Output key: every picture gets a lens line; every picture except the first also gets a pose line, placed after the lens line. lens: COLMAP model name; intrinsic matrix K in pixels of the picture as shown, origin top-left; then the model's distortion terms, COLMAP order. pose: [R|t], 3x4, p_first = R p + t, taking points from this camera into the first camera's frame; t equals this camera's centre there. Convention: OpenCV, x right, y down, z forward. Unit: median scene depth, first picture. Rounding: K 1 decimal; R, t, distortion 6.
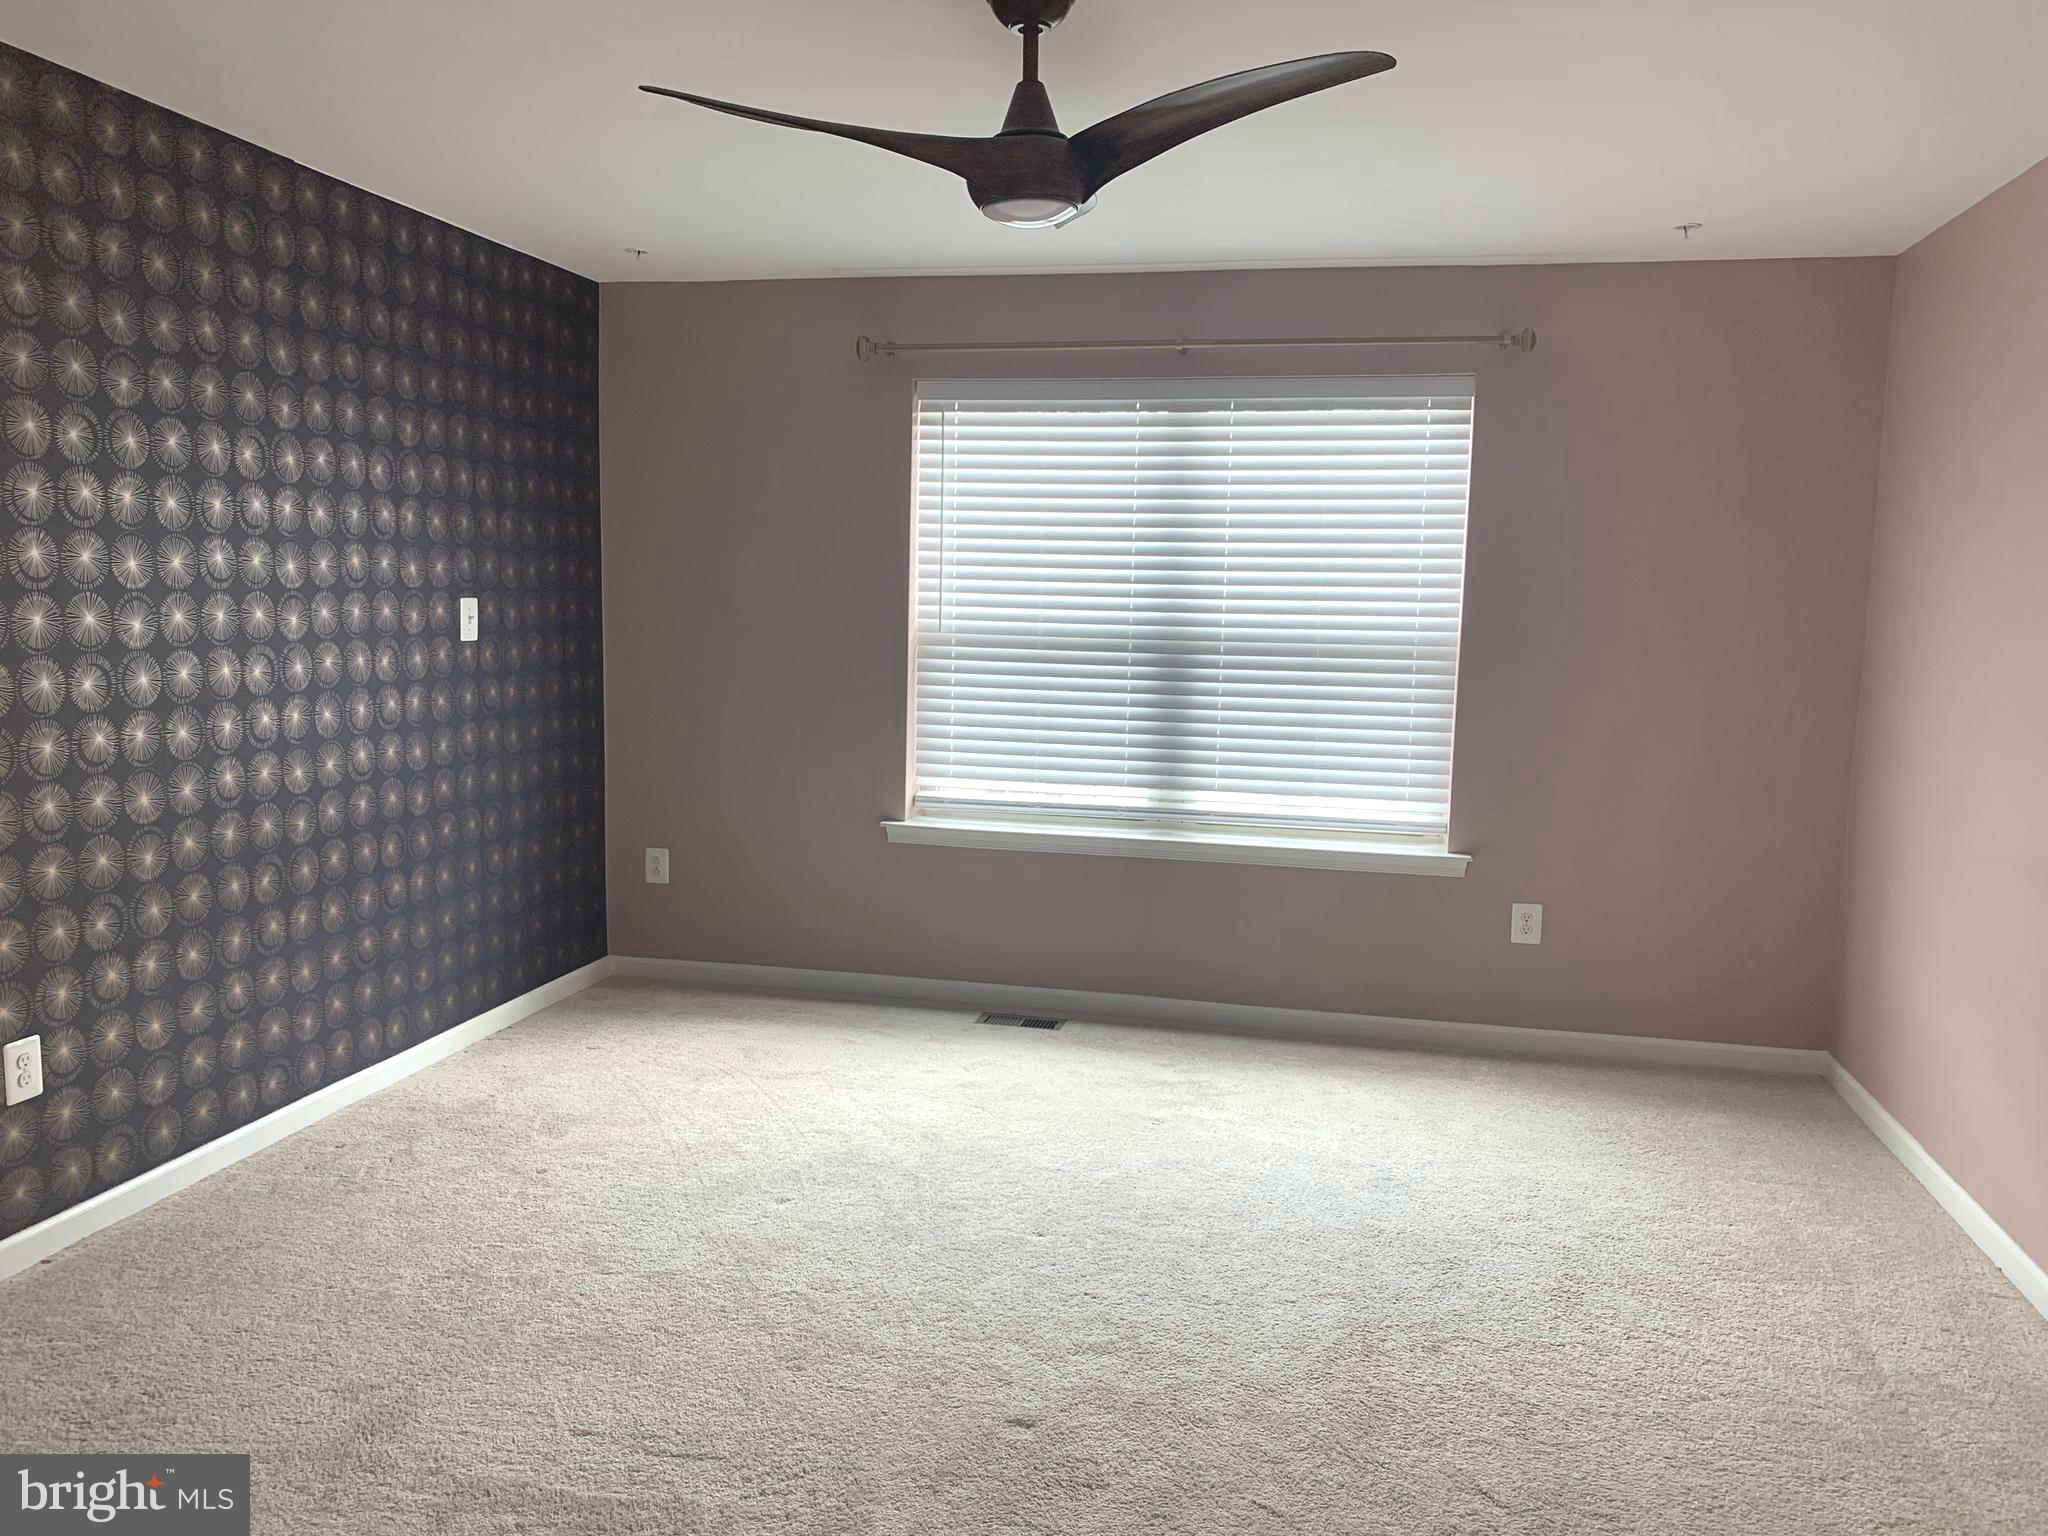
lens RADIAL K [[1588.9, 0, 1026.2], [0, 1588.9, 788.0], [0, 0, 1]] dist [0.092356, -0.147026]
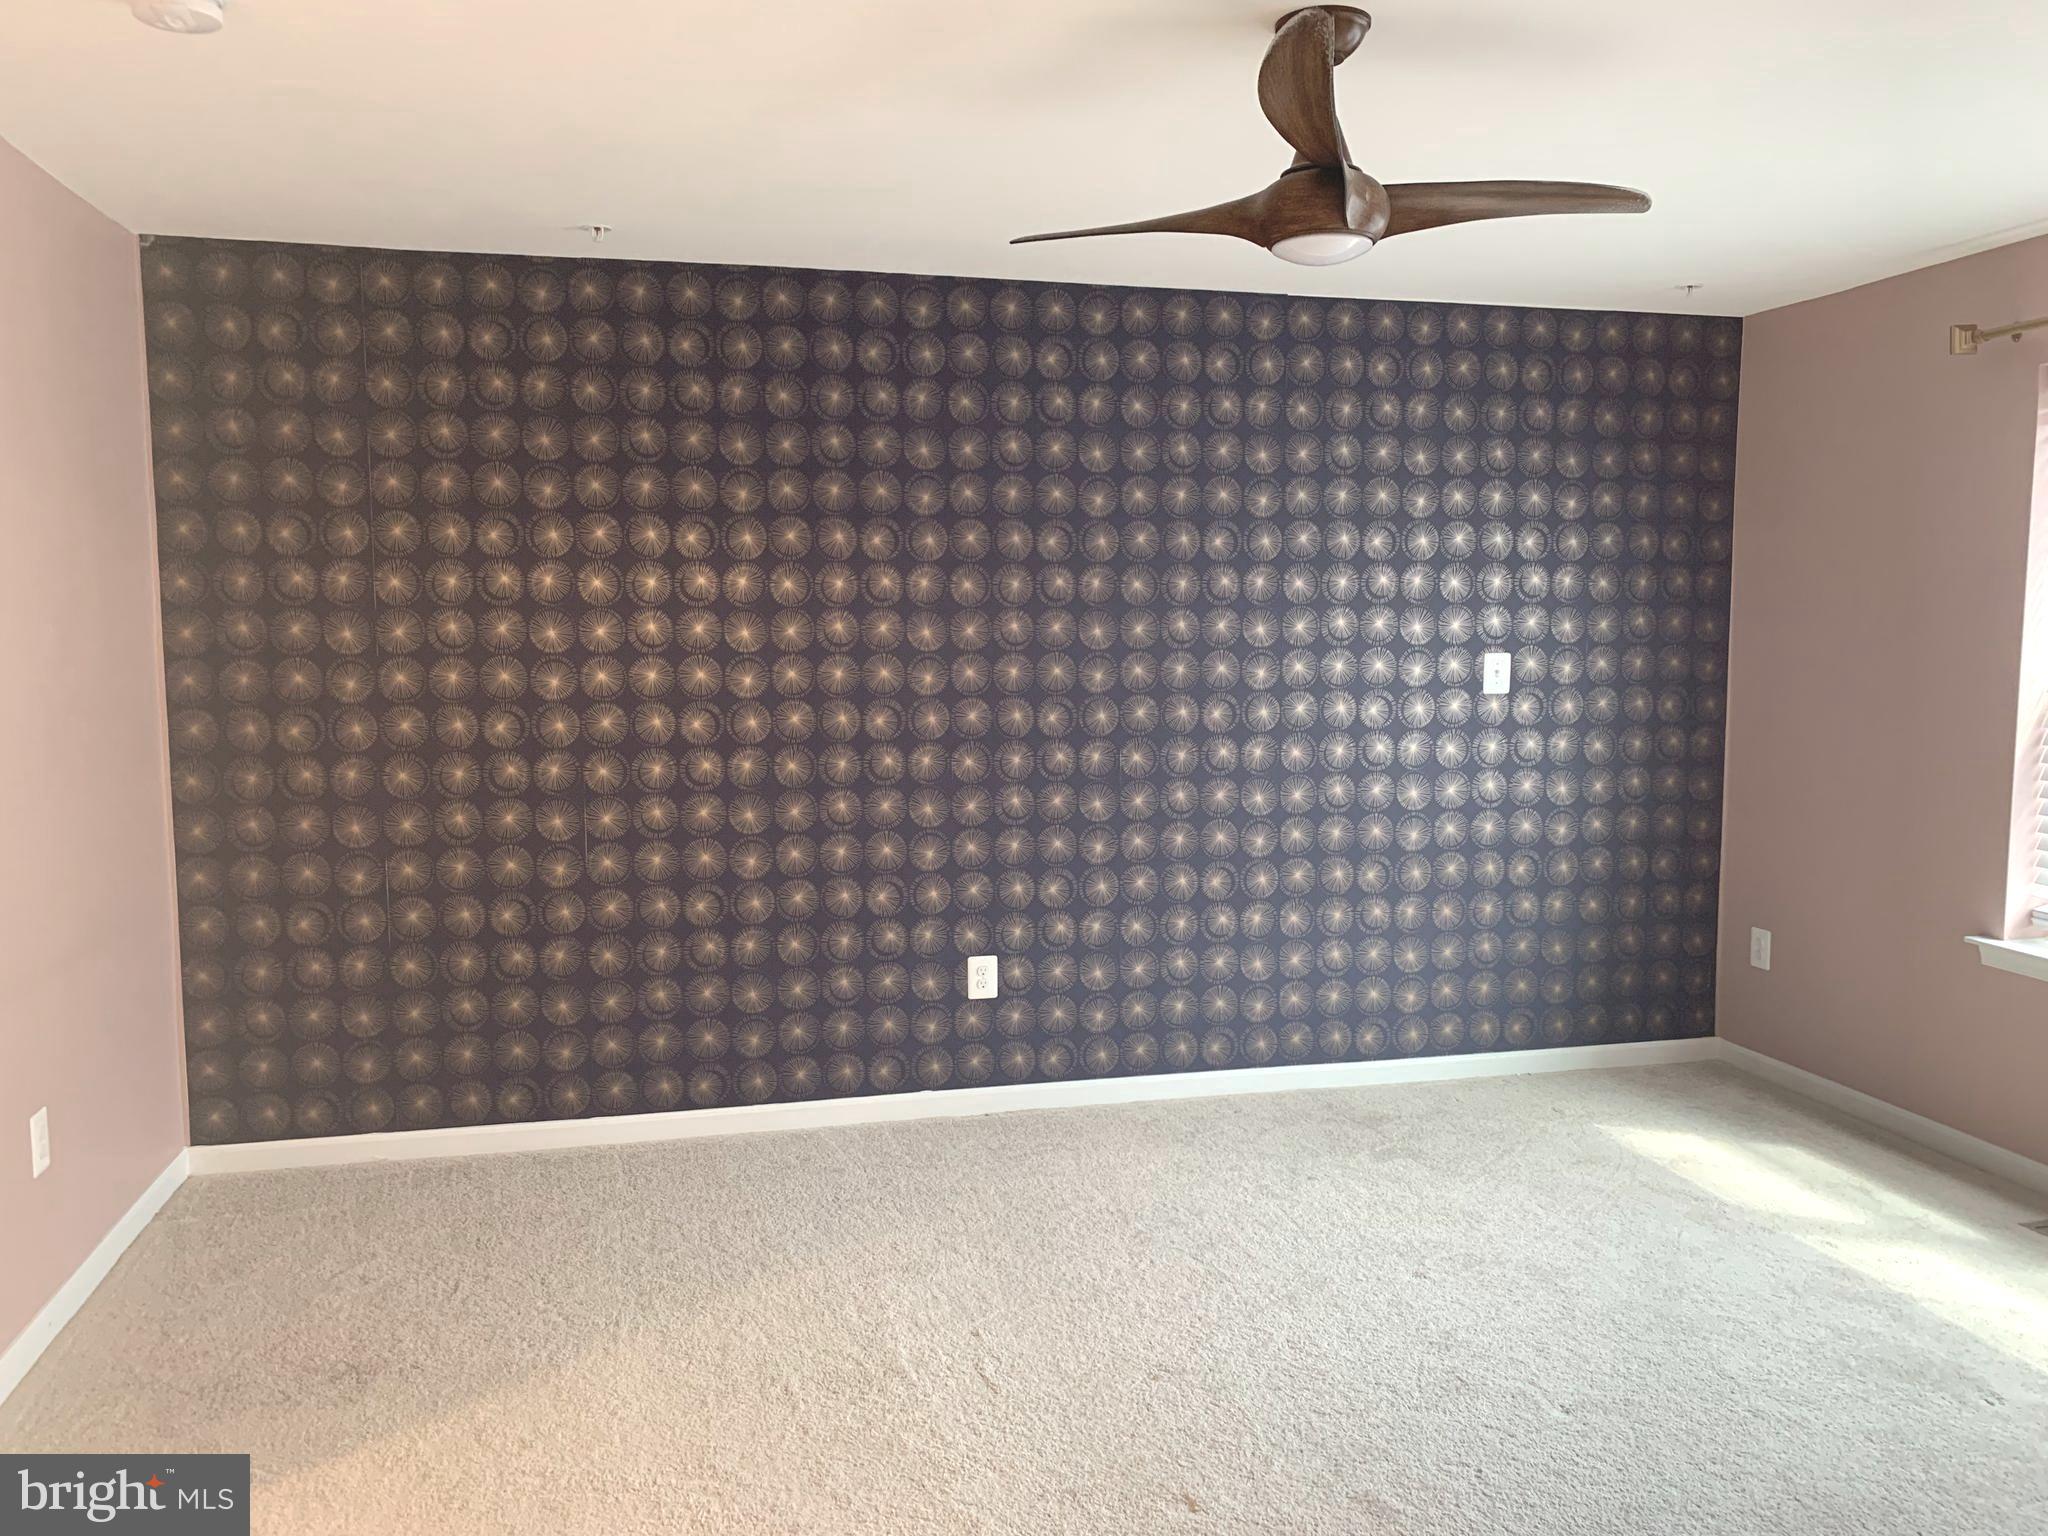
lens RADIAL K [[1623.2, 0, 1030.3], [0, 1623.2, 748.7], [0, 0, 1]] dist [0.073332, -0.110902]
pose [[0.421202, 0.050350, -0.905568, 0.533590], [-0.103073, 0.994647, 0.007361, -0.034523], [0.901091, 0.090239, 0.424137, 0.292249]]
